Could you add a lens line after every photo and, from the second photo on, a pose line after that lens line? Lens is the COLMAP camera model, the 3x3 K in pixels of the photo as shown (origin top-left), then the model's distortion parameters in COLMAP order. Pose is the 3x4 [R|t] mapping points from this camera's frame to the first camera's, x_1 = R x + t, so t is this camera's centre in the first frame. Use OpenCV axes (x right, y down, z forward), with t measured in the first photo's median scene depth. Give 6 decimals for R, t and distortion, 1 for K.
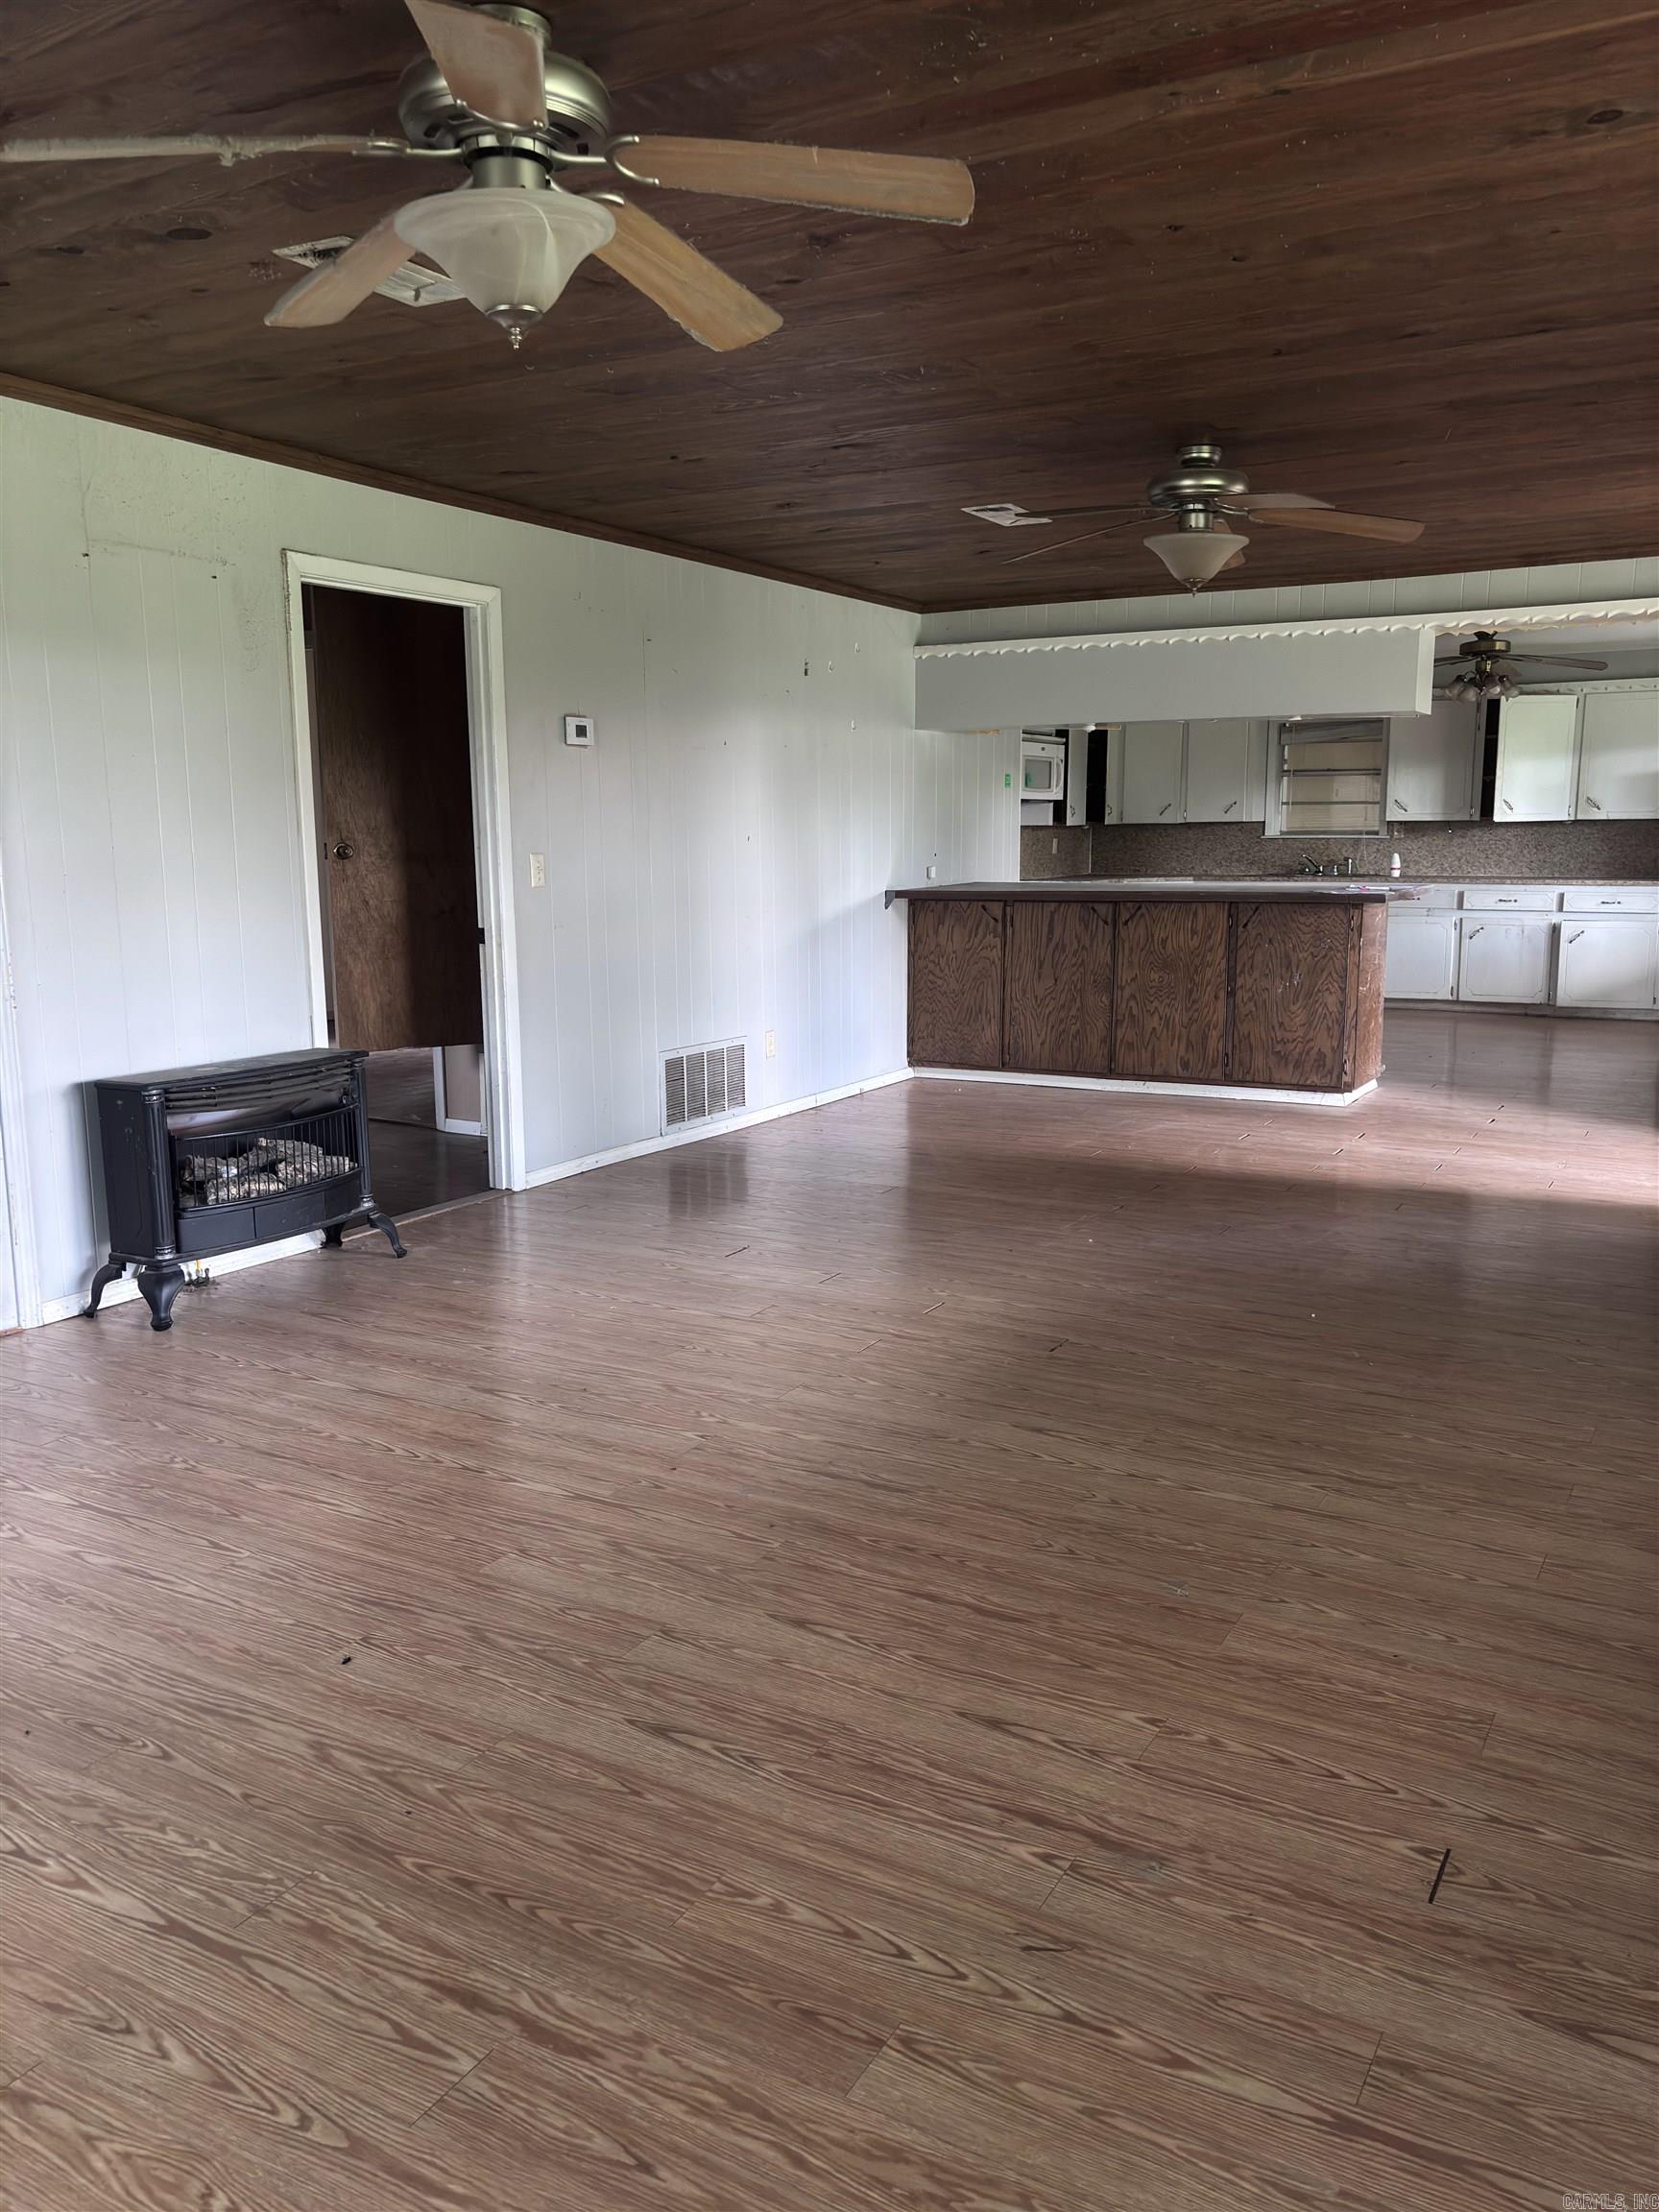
lens RADIAL K [[1672.2, 0, 841.1], [0, 1672.2, 1119.5], [0, 0, 1]] dist [0.029271, -0.008578]
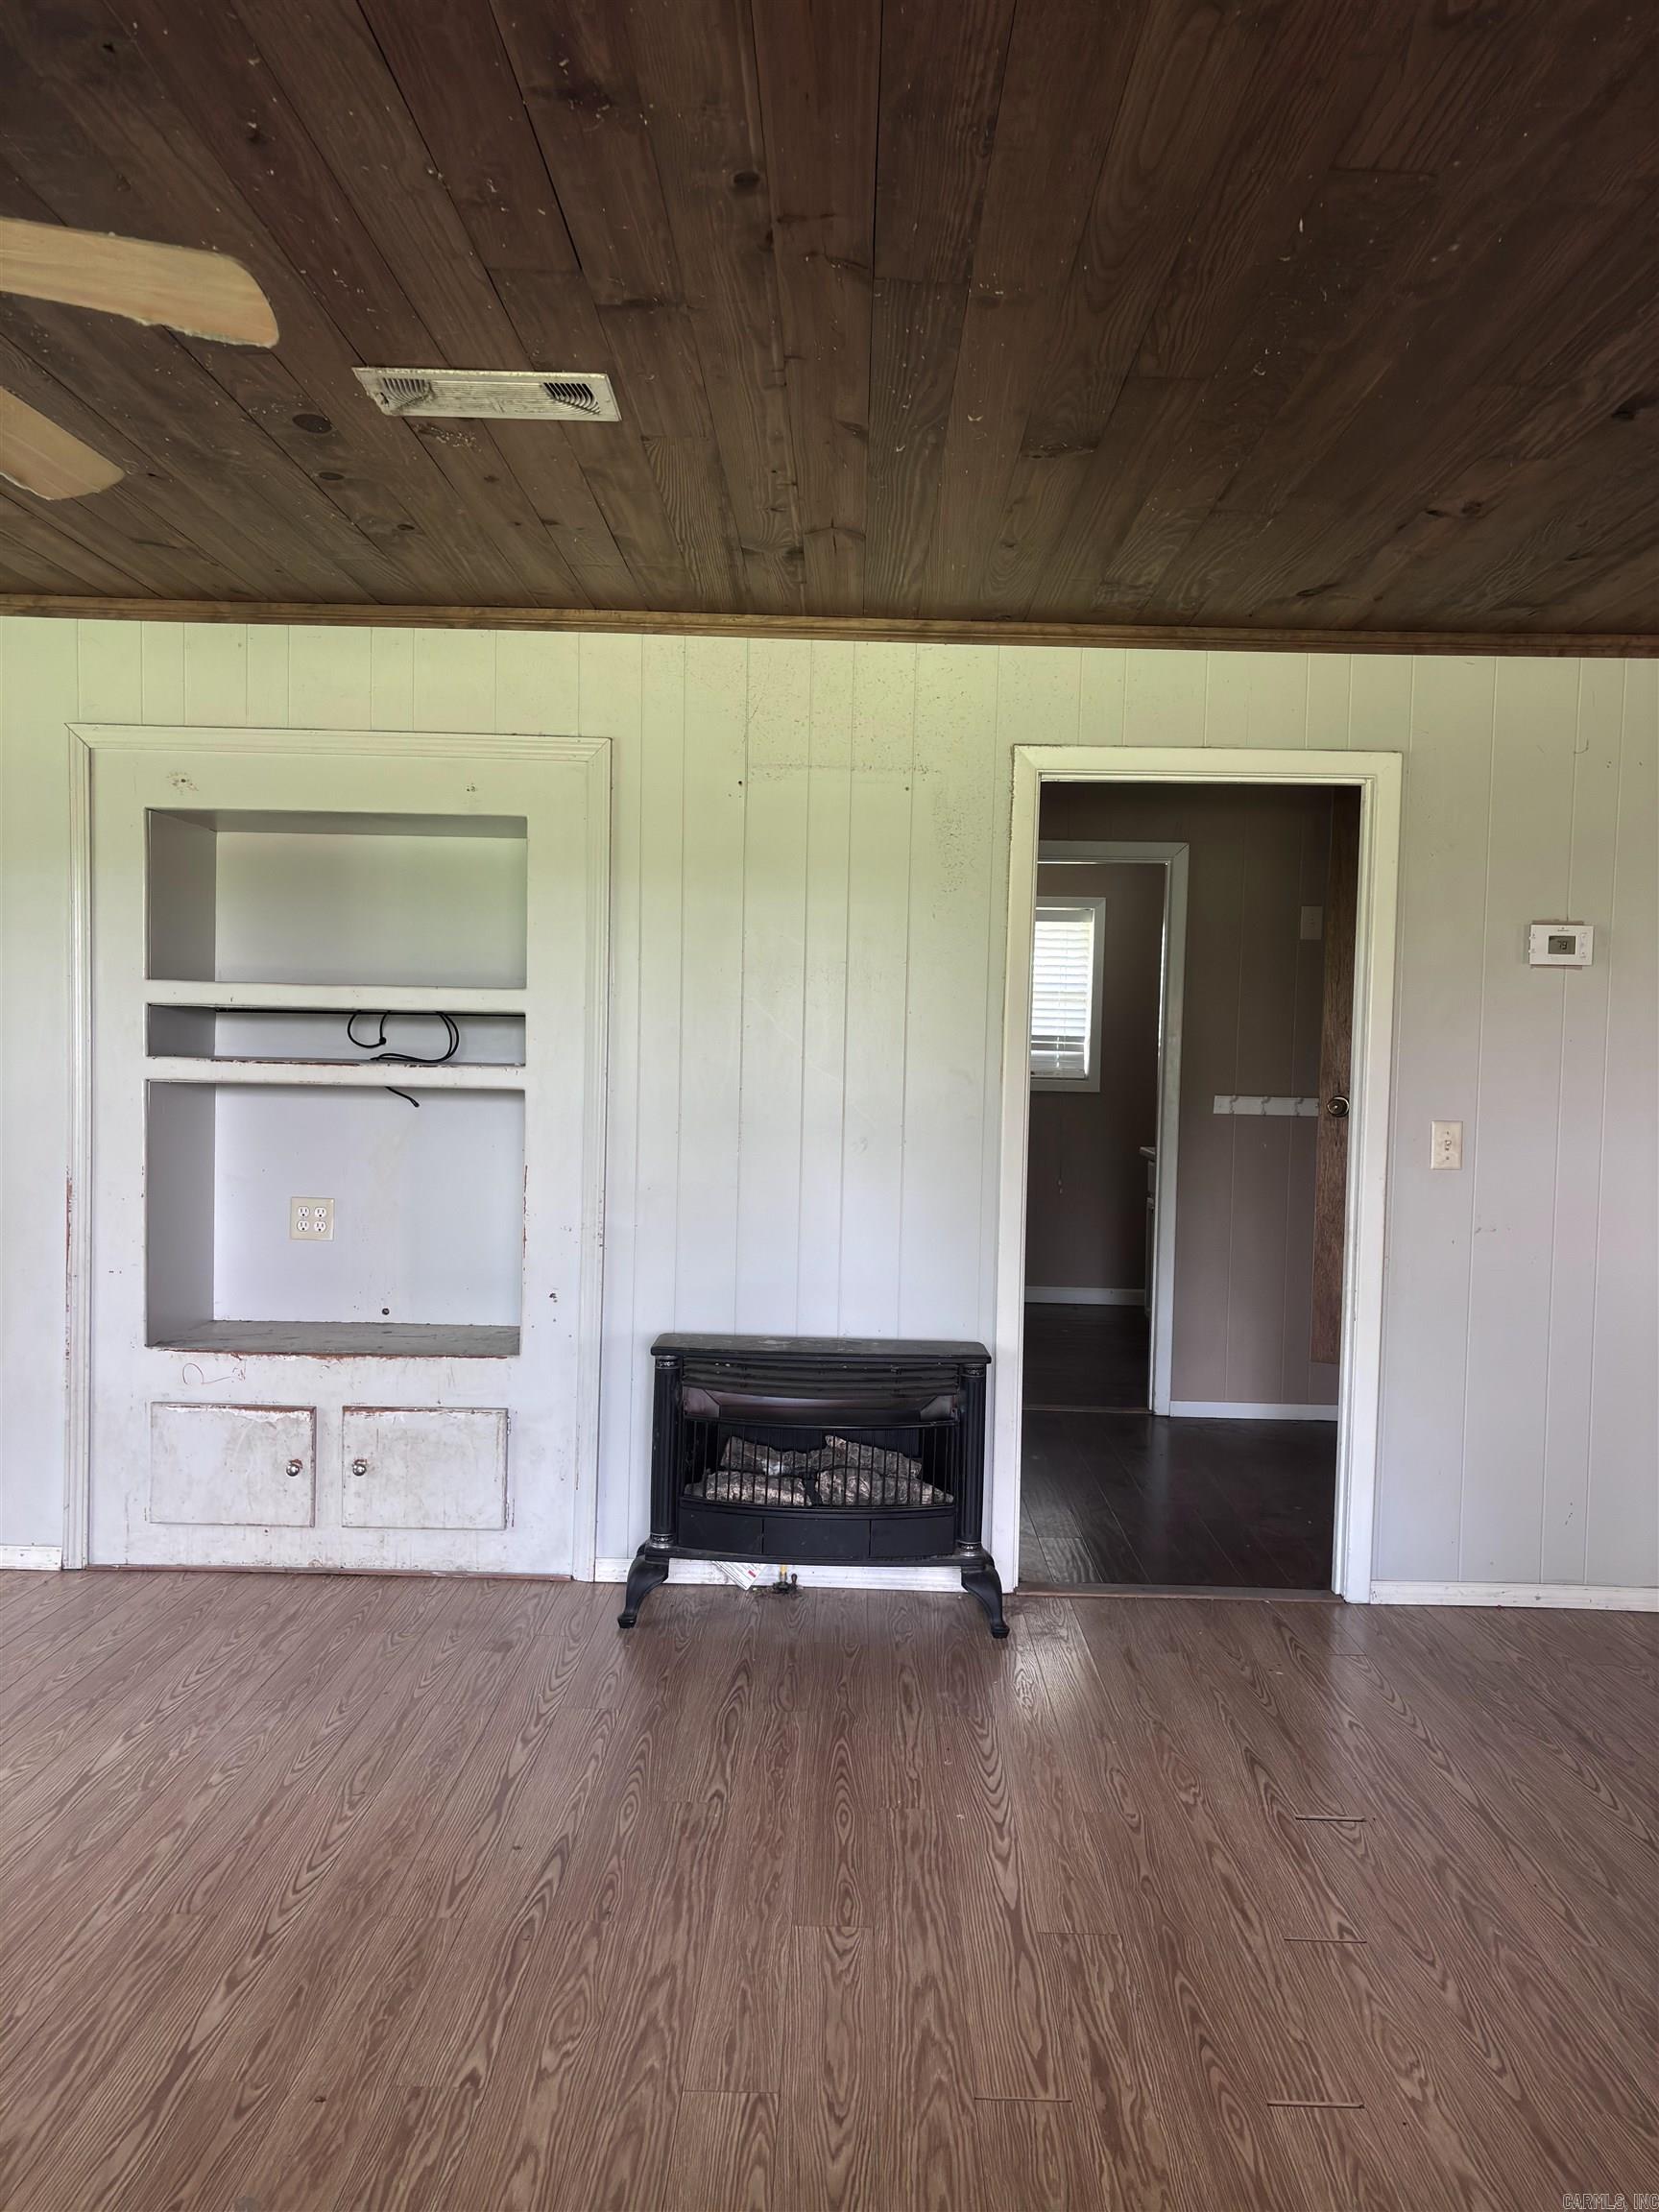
lens RADIAL K [[1672.2, 0, 832.3], [0, 1672.2, 1097.7], [0, 0, 1]] dist [0.029271, -0.008578]
pose [[0.493238, 0.041380, -0.868910, 0.386361], [-0.178395, 0.982450, -0.054479, -0.113982], [0.851406, 0.181880, 0.491963, 0.591735]]
